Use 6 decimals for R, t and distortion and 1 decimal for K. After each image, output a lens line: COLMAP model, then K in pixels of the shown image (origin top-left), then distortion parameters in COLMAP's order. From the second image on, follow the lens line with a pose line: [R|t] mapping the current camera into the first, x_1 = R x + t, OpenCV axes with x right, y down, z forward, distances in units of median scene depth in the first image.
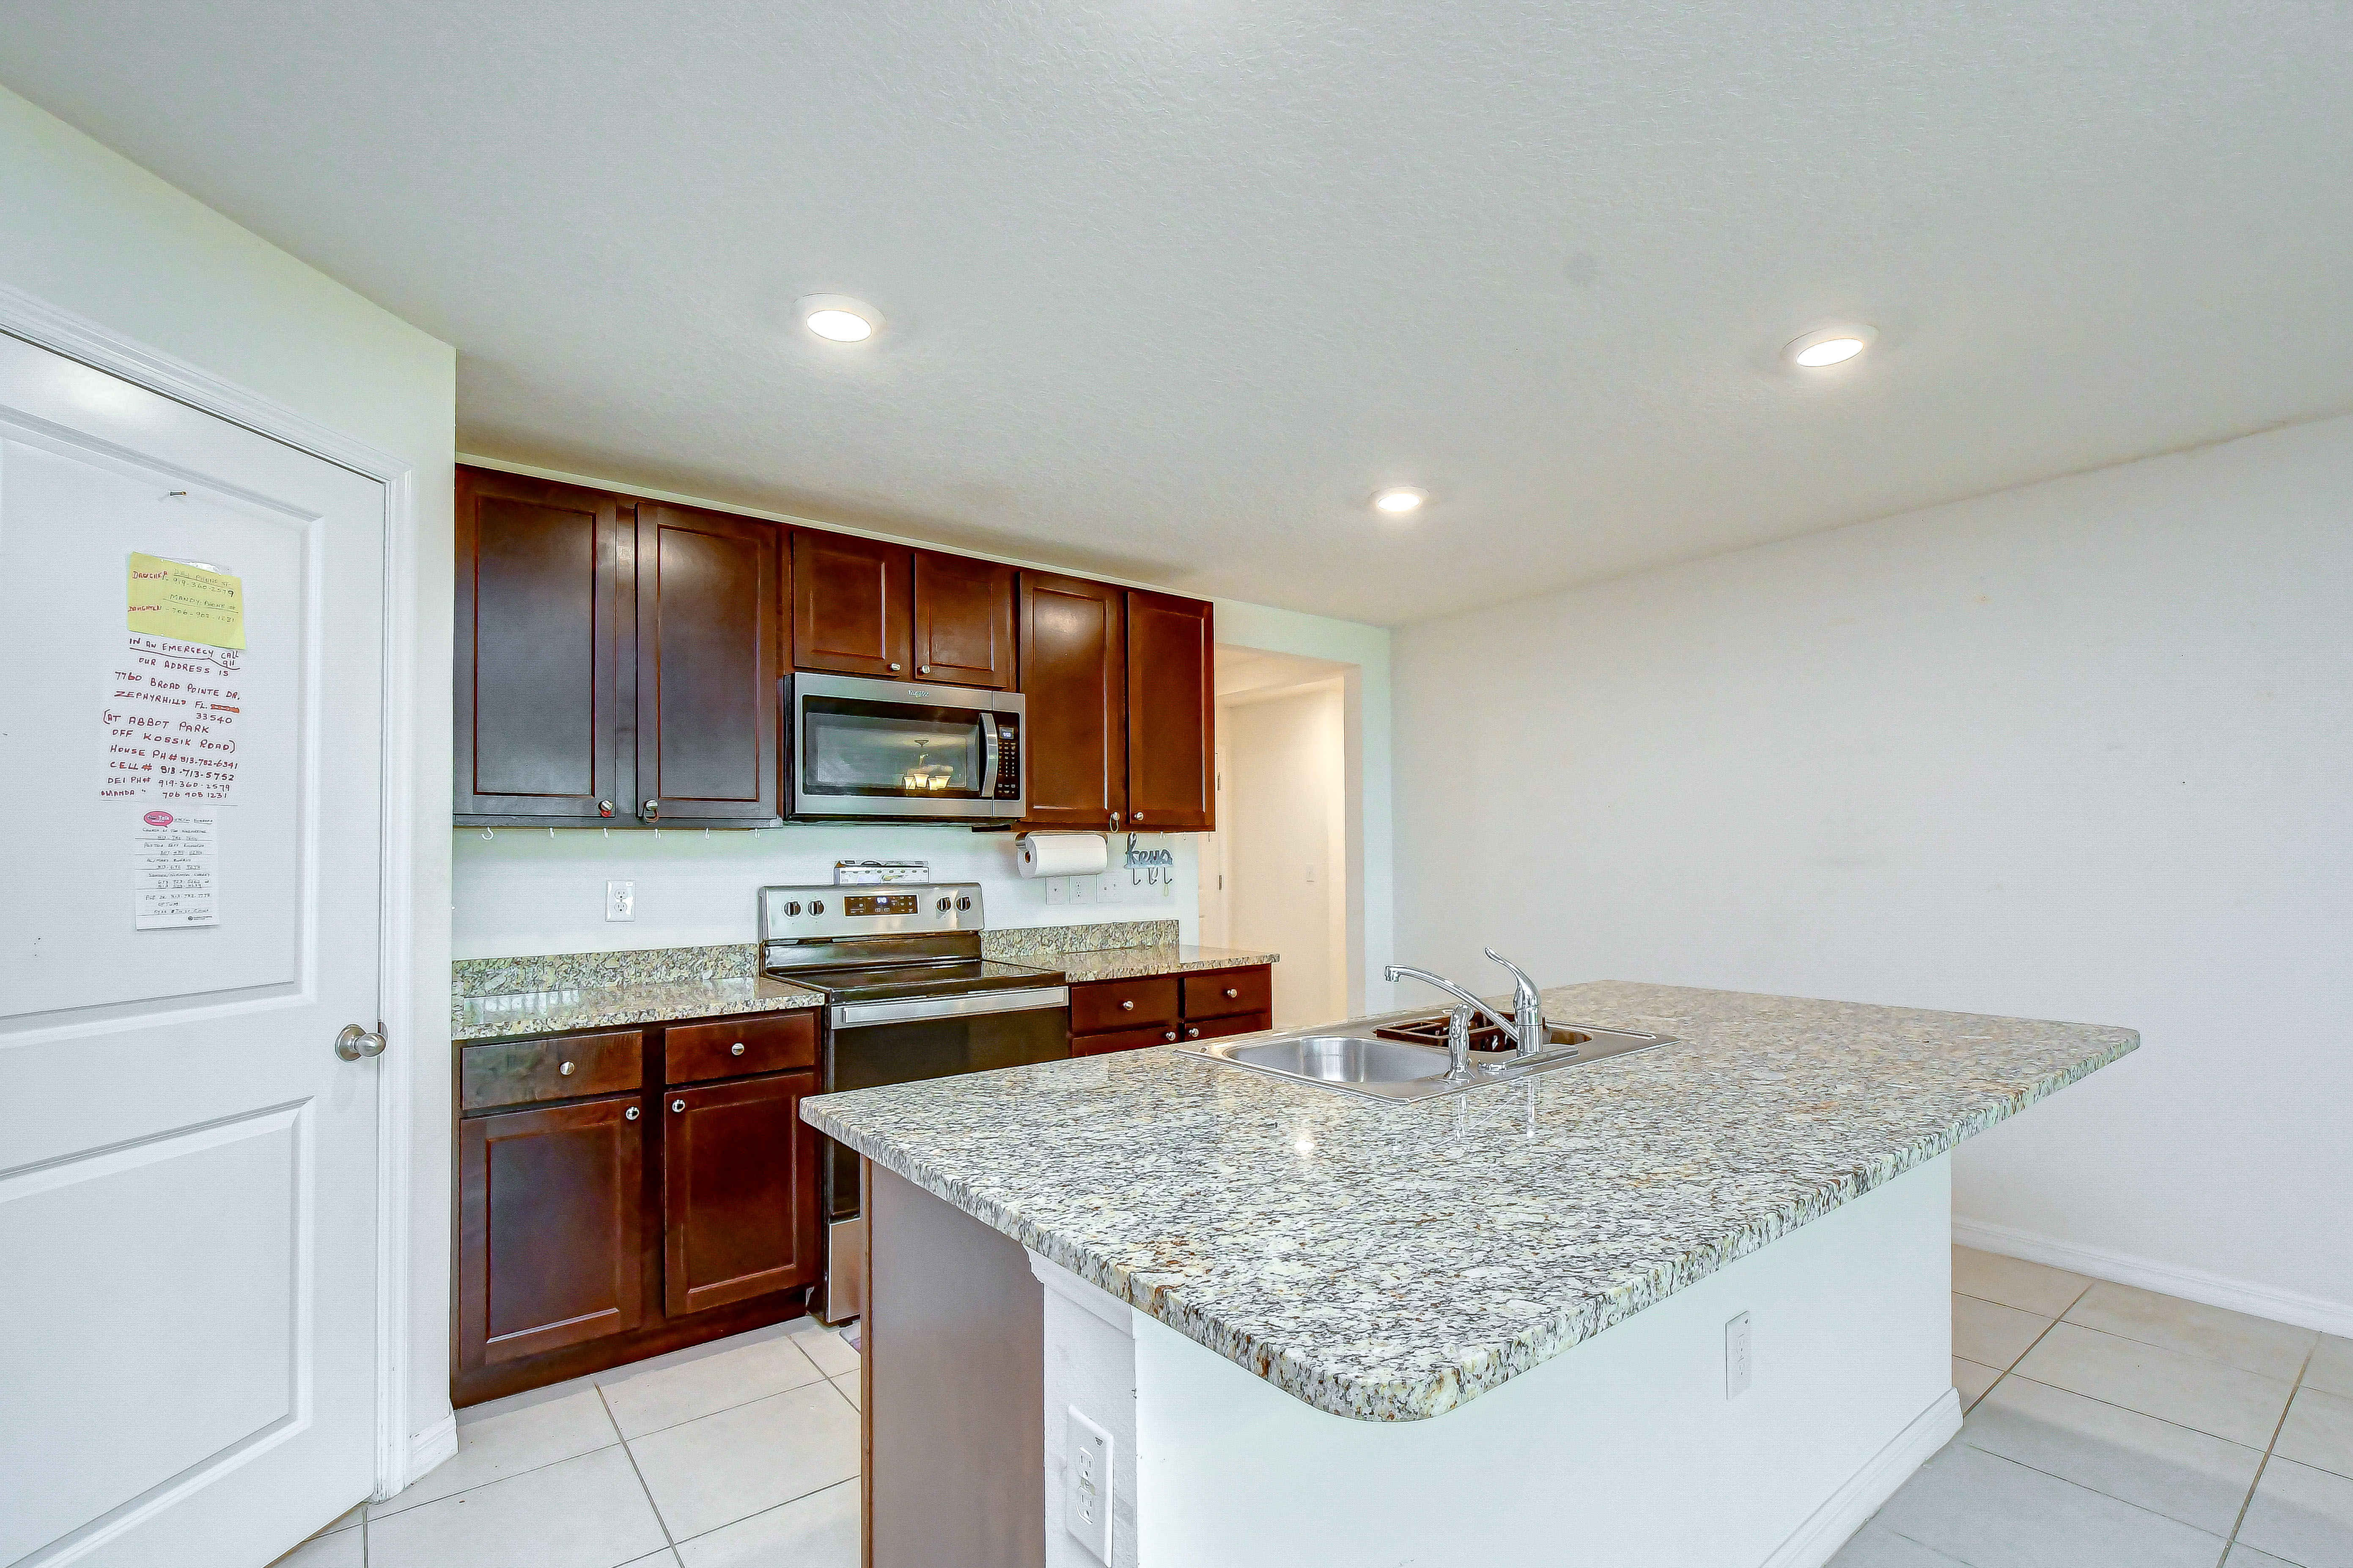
lens RADIAL K [[1072.1, 0, 1189.7], [0, 1072.1, 833.5], [0, 0, 1]] dist [0.007418, -0.007387]
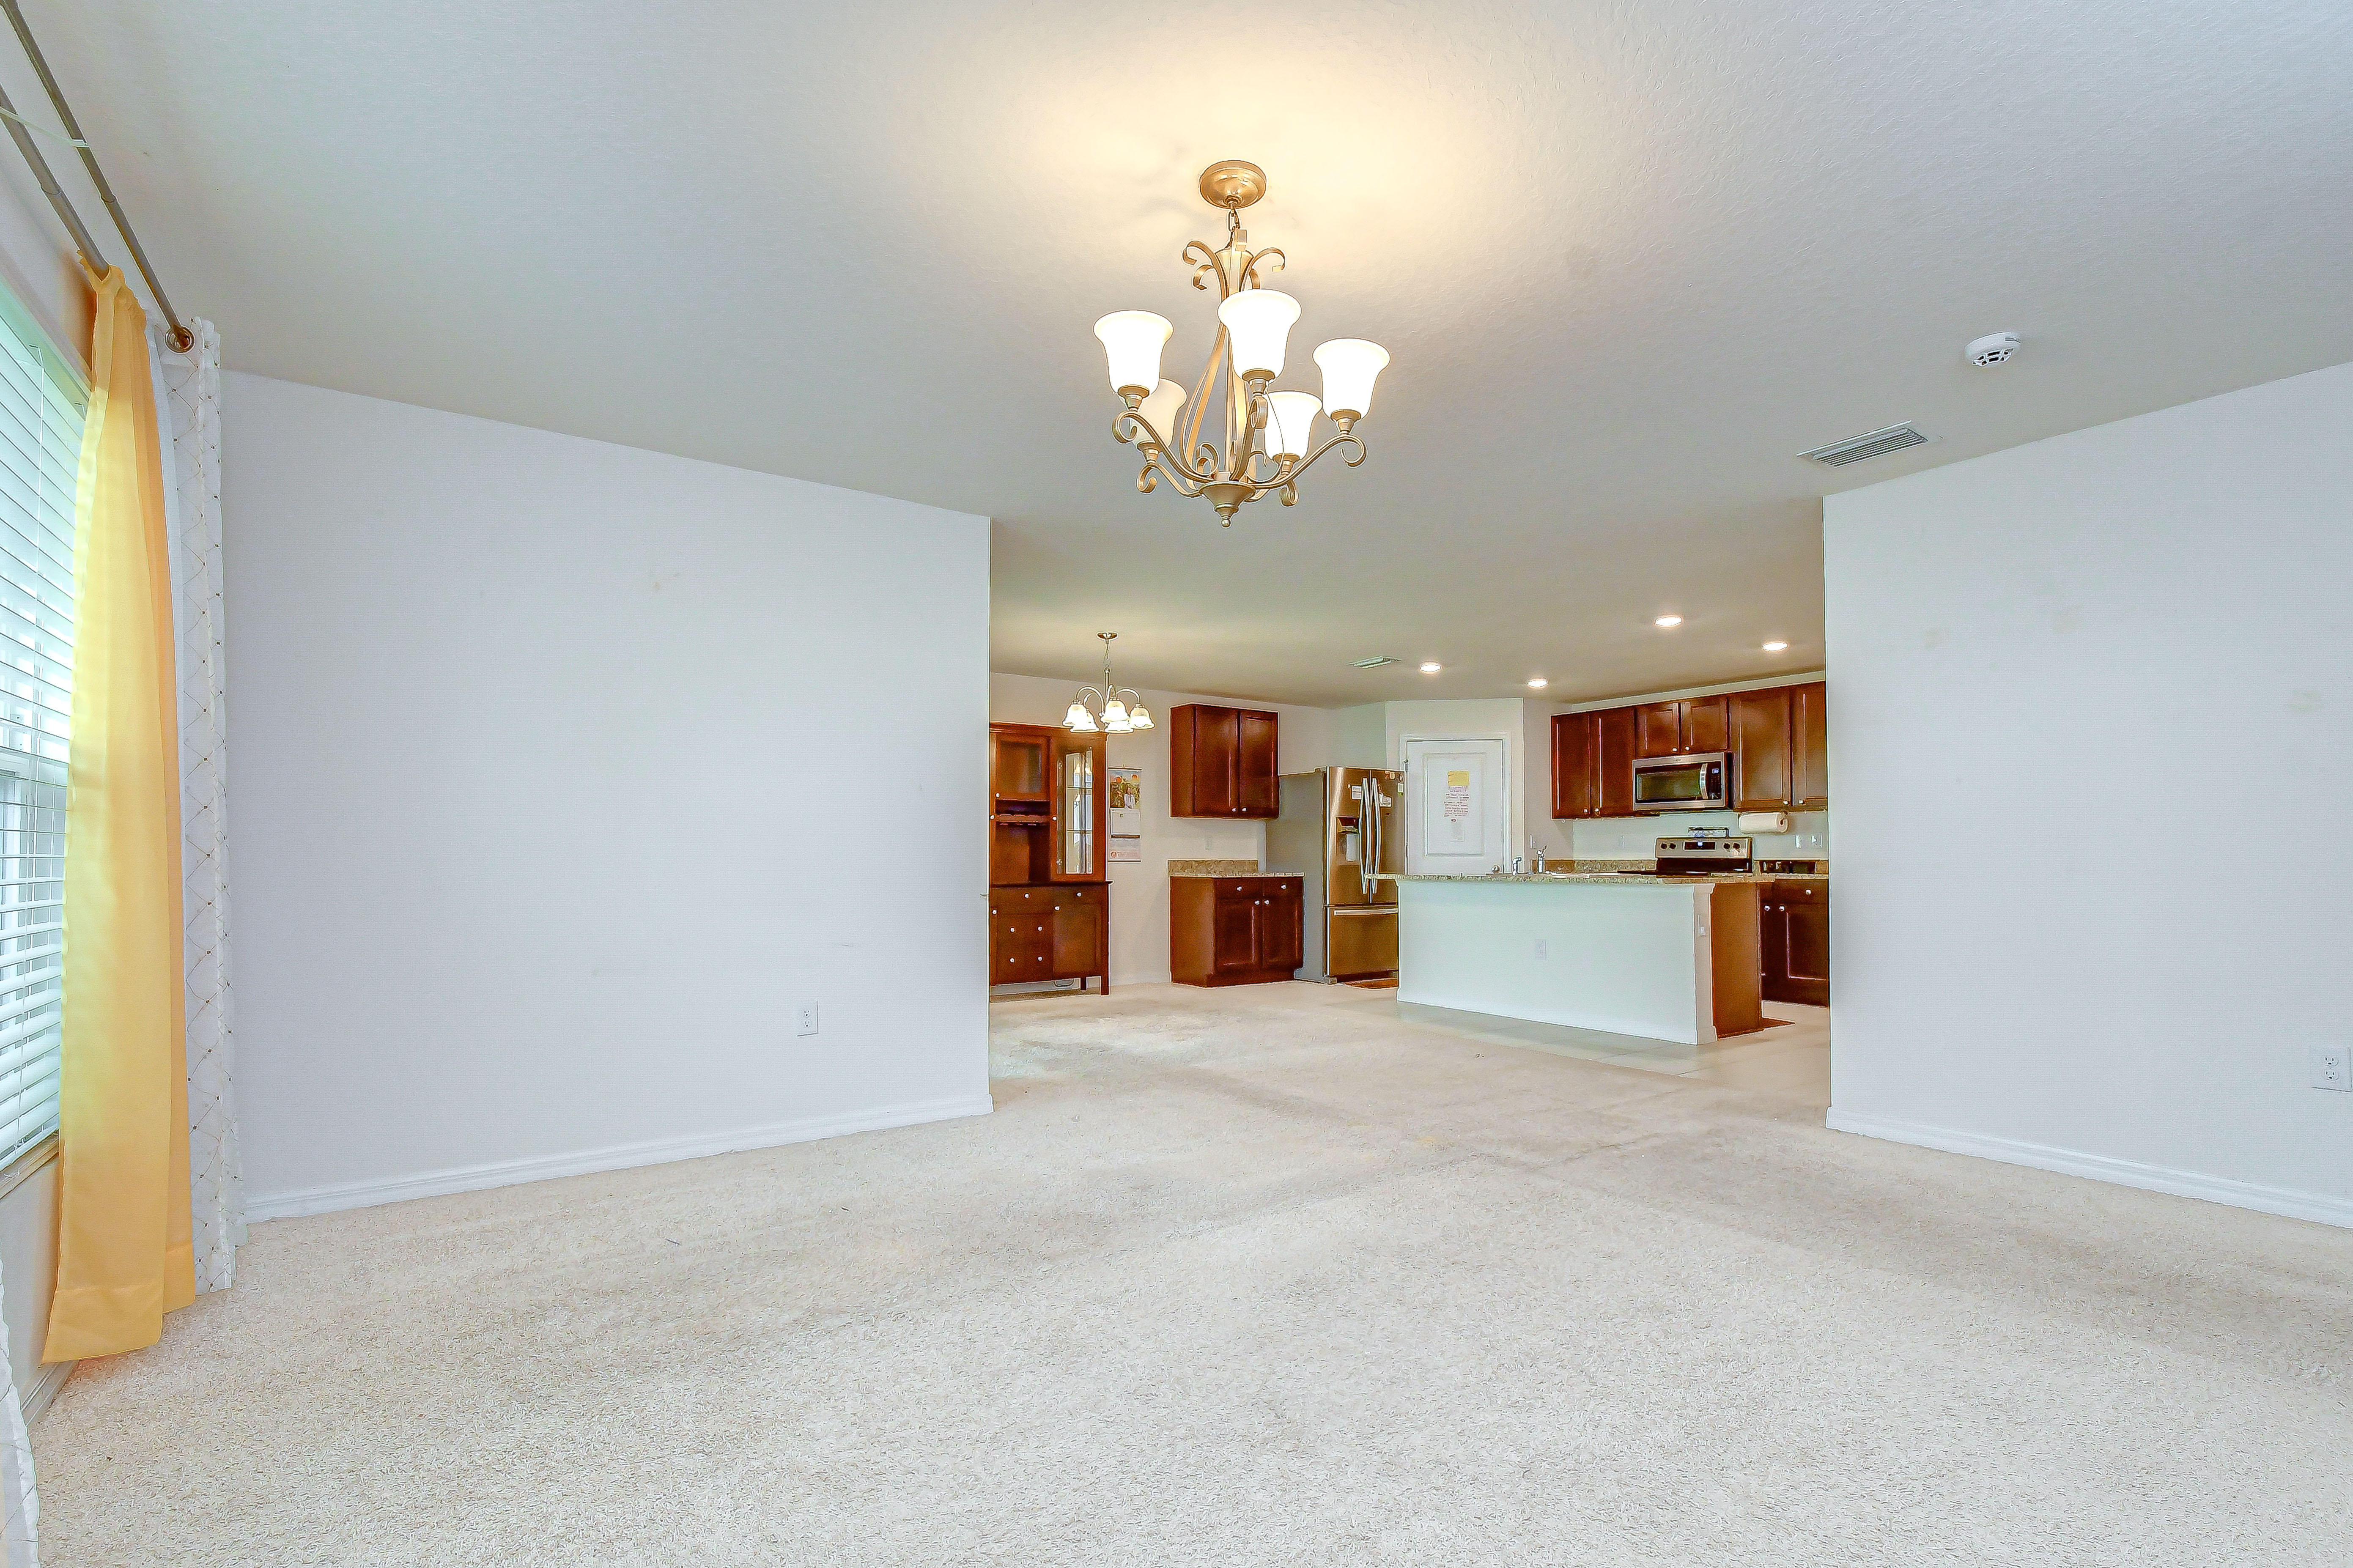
lens RADIAL K [[1072.1, 0, 1213.6], [0, 1072.1, 842.4], [0, 0, 1]] dist [0.007418, -0.007387]
pose [[-0.036653, -0.004115, -0.999320, 3.067942], [0.021846, 0.999749, -0.004919, 0.066527], [0.999089, -0.022011, -0.036553, -0.001363]]
